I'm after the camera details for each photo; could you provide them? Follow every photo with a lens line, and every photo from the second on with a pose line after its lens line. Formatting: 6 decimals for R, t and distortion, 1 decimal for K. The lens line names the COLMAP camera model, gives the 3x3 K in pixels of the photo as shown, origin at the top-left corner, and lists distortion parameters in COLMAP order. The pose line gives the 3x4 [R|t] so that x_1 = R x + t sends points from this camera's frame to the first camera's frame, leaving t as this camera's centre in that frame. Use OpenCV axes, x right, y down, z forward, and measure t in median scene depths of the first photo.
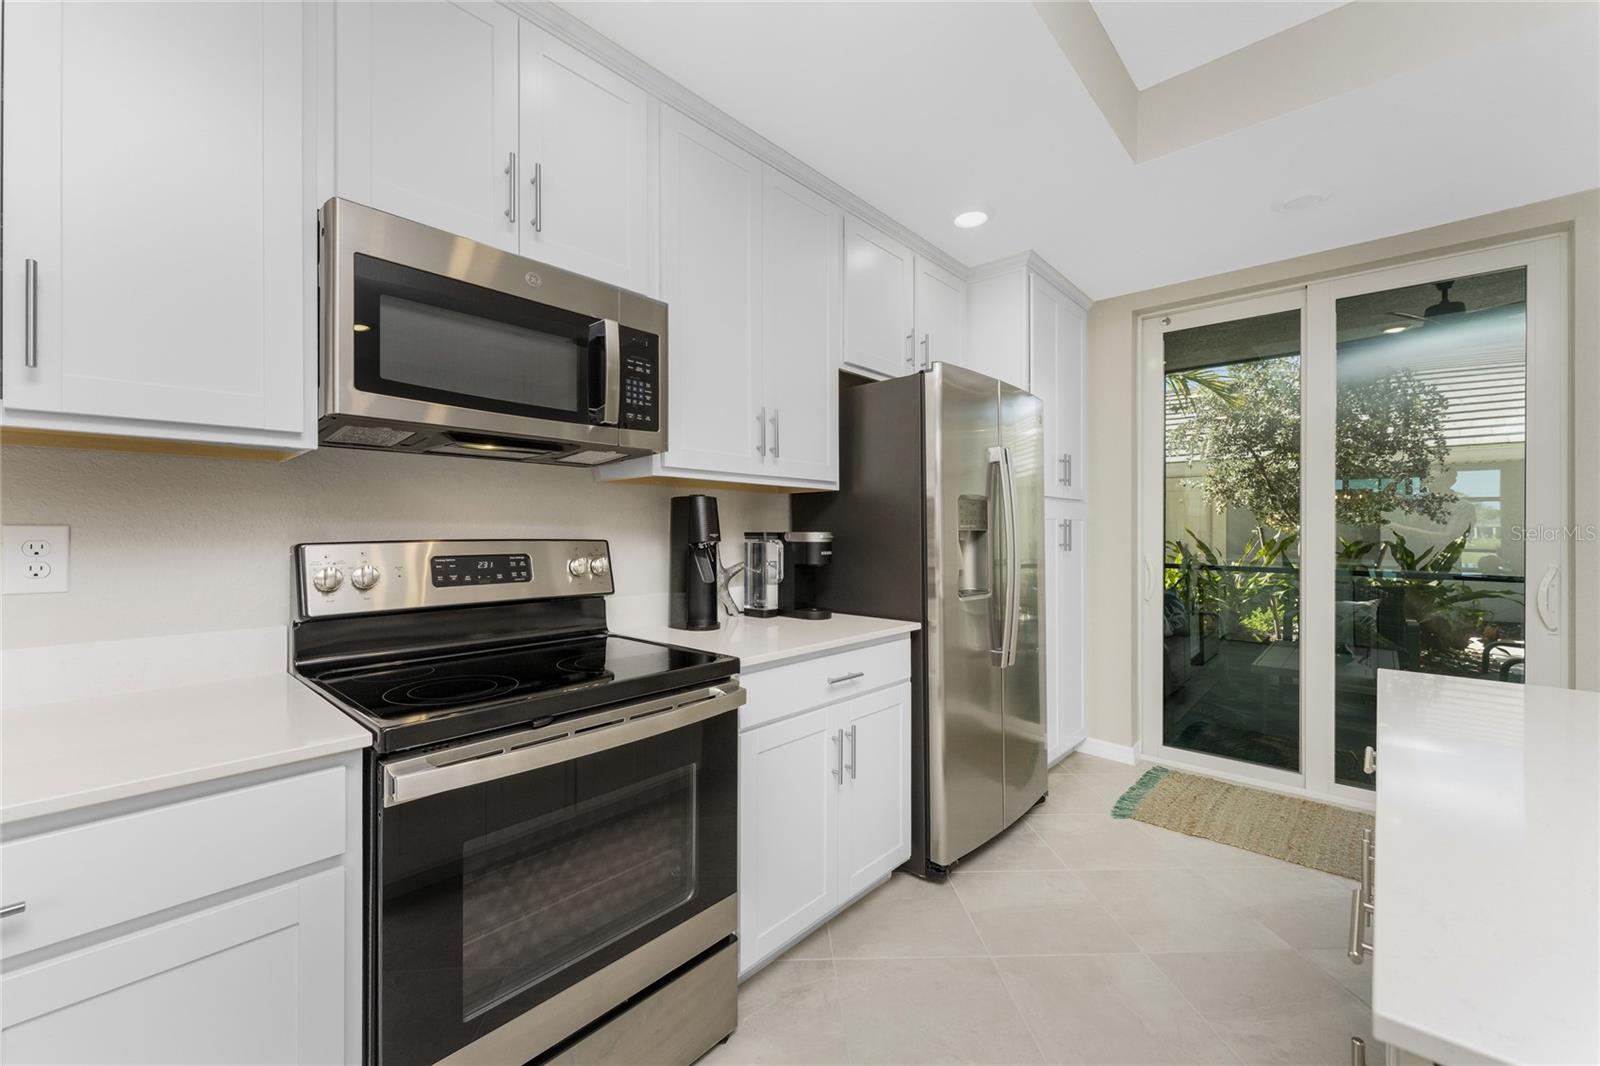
lens RADIAL K [[647.4, 0, 791.7], [0, 647.4, 532.9], [0, 0, 1]] dist [-0.000496, -0.000233]
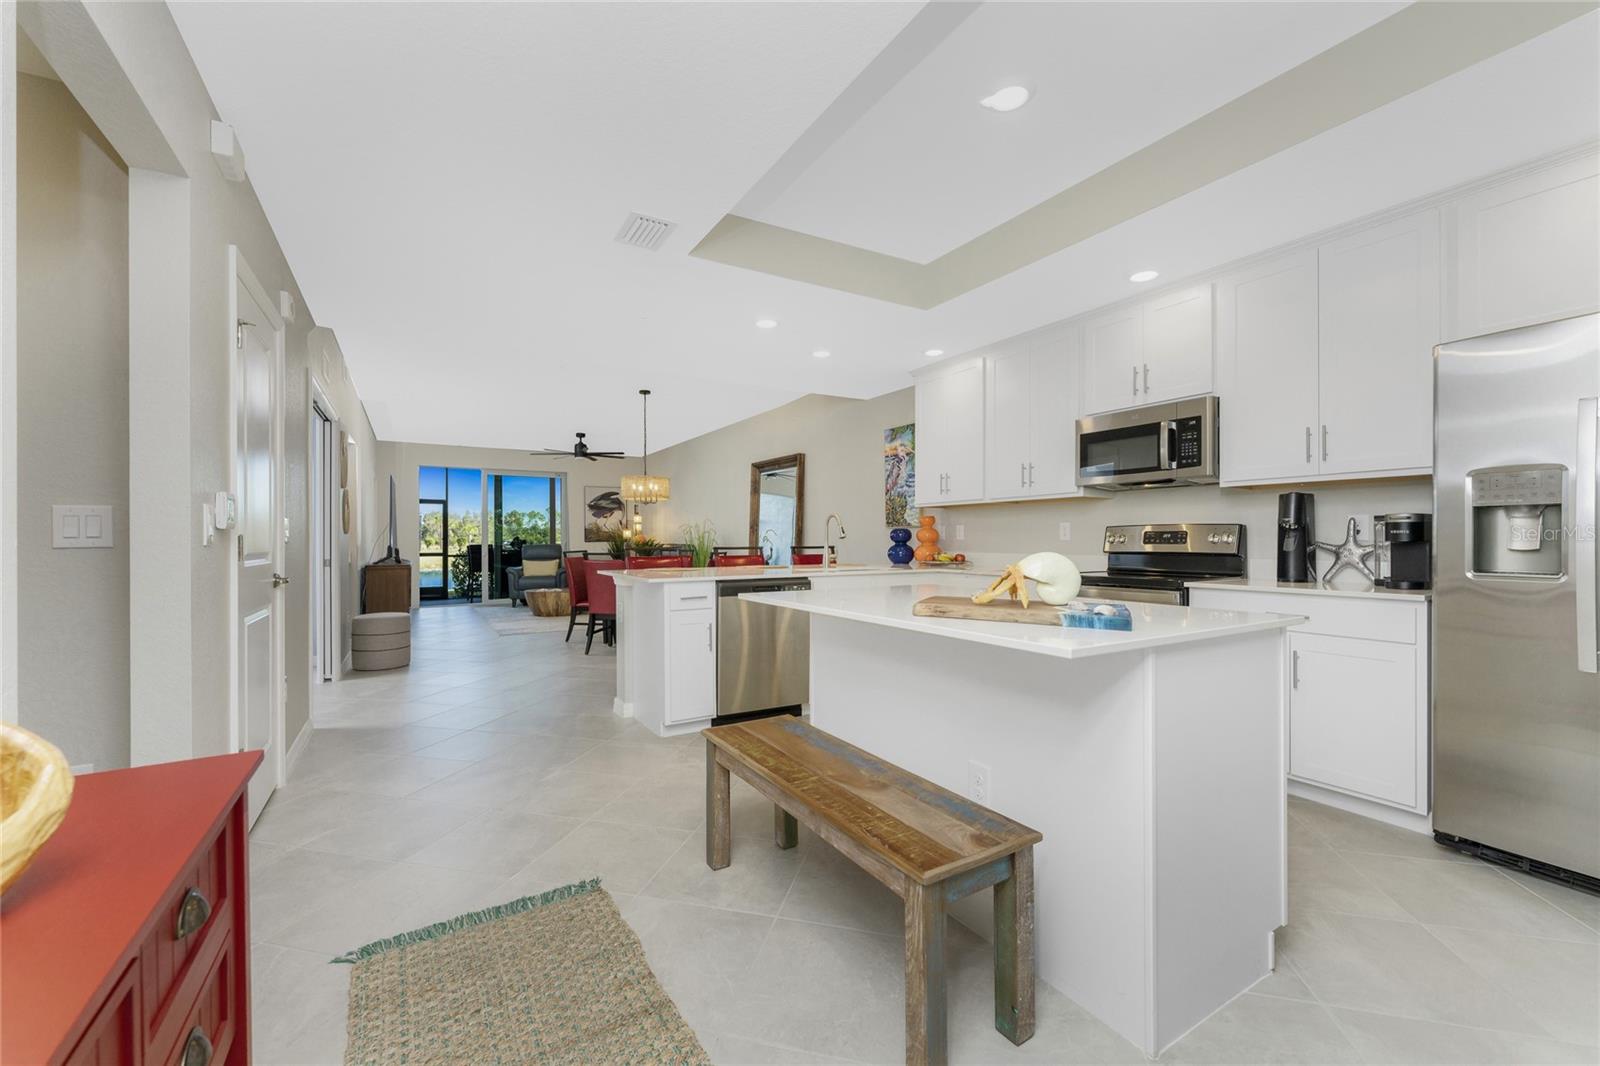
lens RADIAL K [[636.9, 0, 796.7], [0, 636.9, 545.1], [0, 0, 1]] dist [0.002356, 0.000025]
pose [[-0.290422, 0.005853, -0.956881, 1.627285], [-0.003476, 0.999968, 0.007171, 0.057409], [0.956892, 0.005409, -0.290392, 0.336689]]
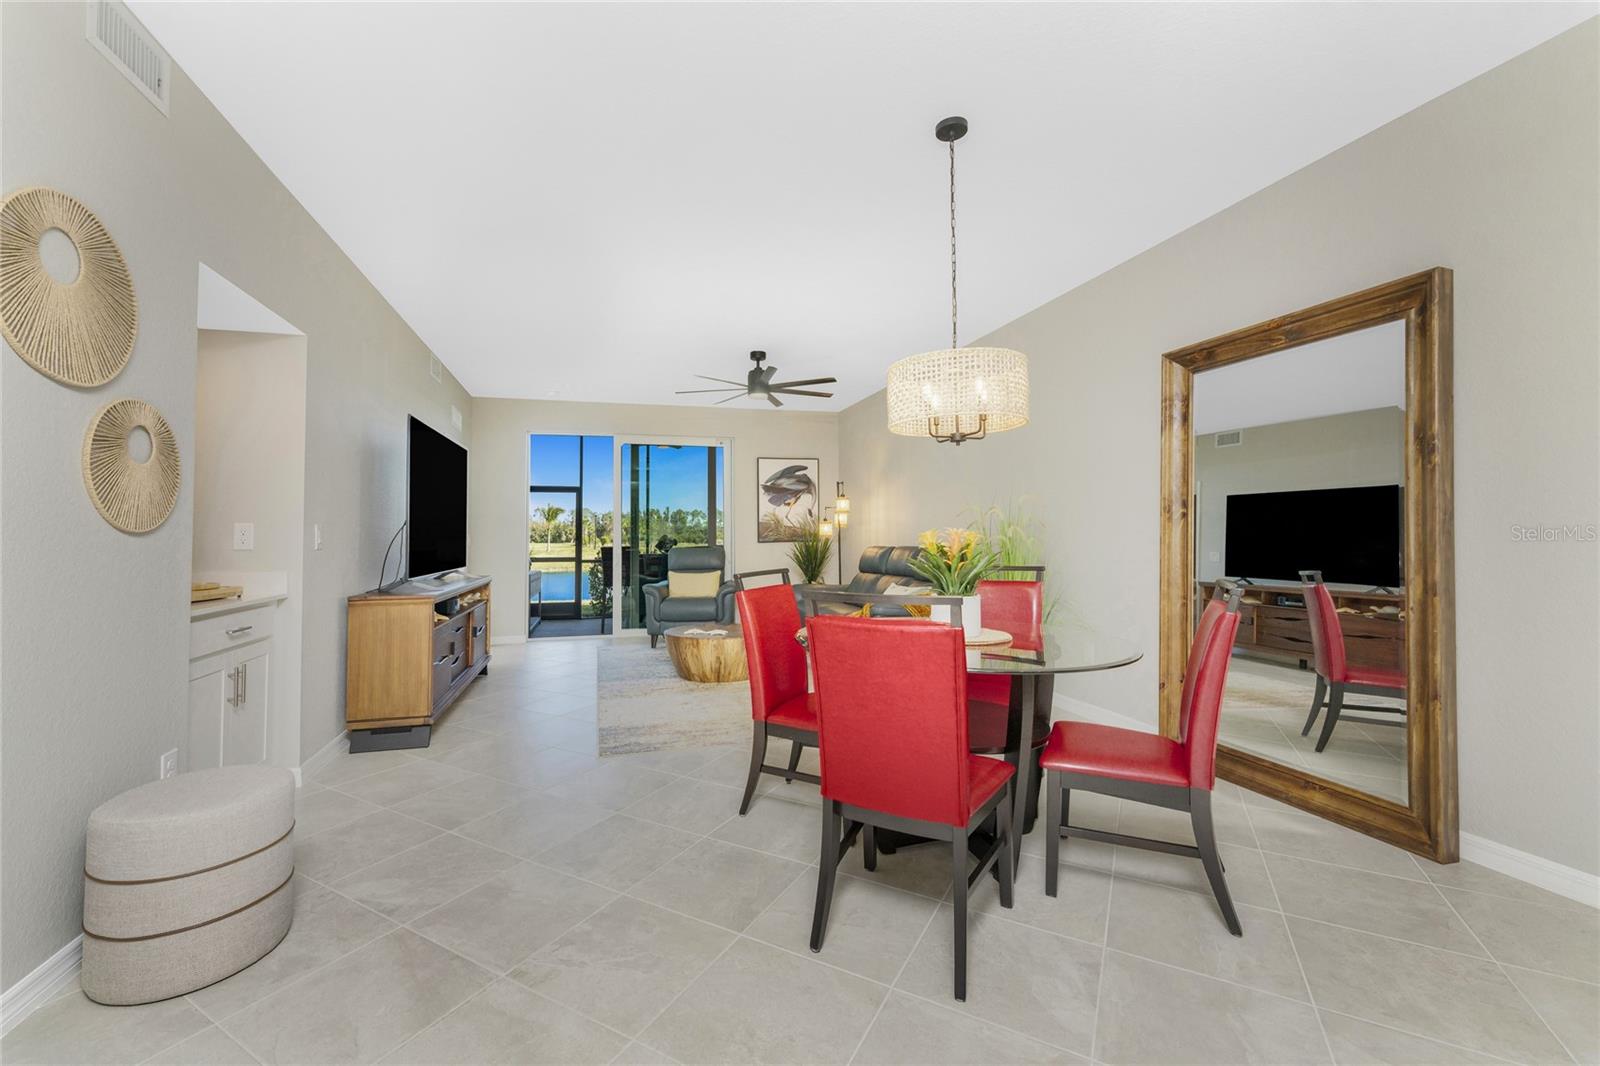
lens RADIAL K [[656.7, 0, 759.4], [0, 656.7, 498.9], [0, 0, 1]] dist [0.000397, 0.000063]
pose [[-0.557141, -0.047871, -0.829037, -0.171006], [0.001373, 0.998283, -0.058566, 0.045210], [0.830417, -0.033767, -0.556118, -1.047826]]
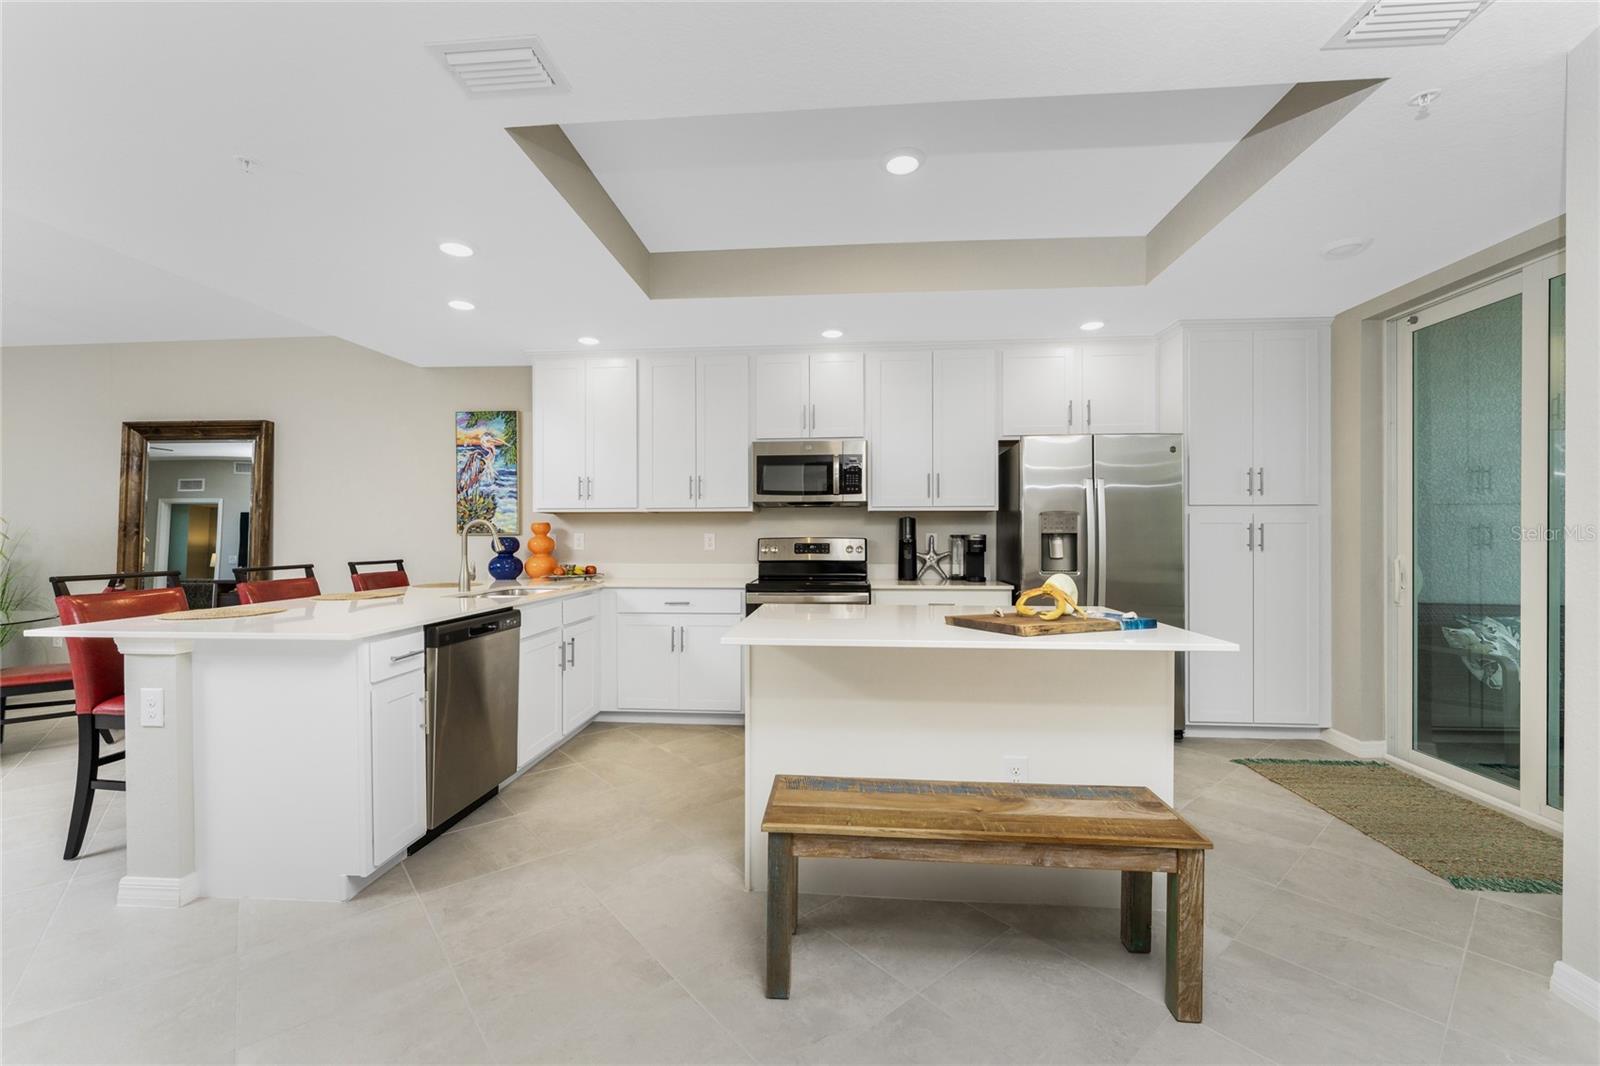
lens RADIAL K [[651.6, 0, 783.0], [0, 651.6, 529.0], [0, 0, 1]] dist [-0.001118, 0.000116]
pose [[0.605138, -0.012861, -0.796017, 1.323889], [-0.000621, 0.999862, -0.016626, 0.015879], [0.796121, 0.010556, 0.605046, -0.614533]]
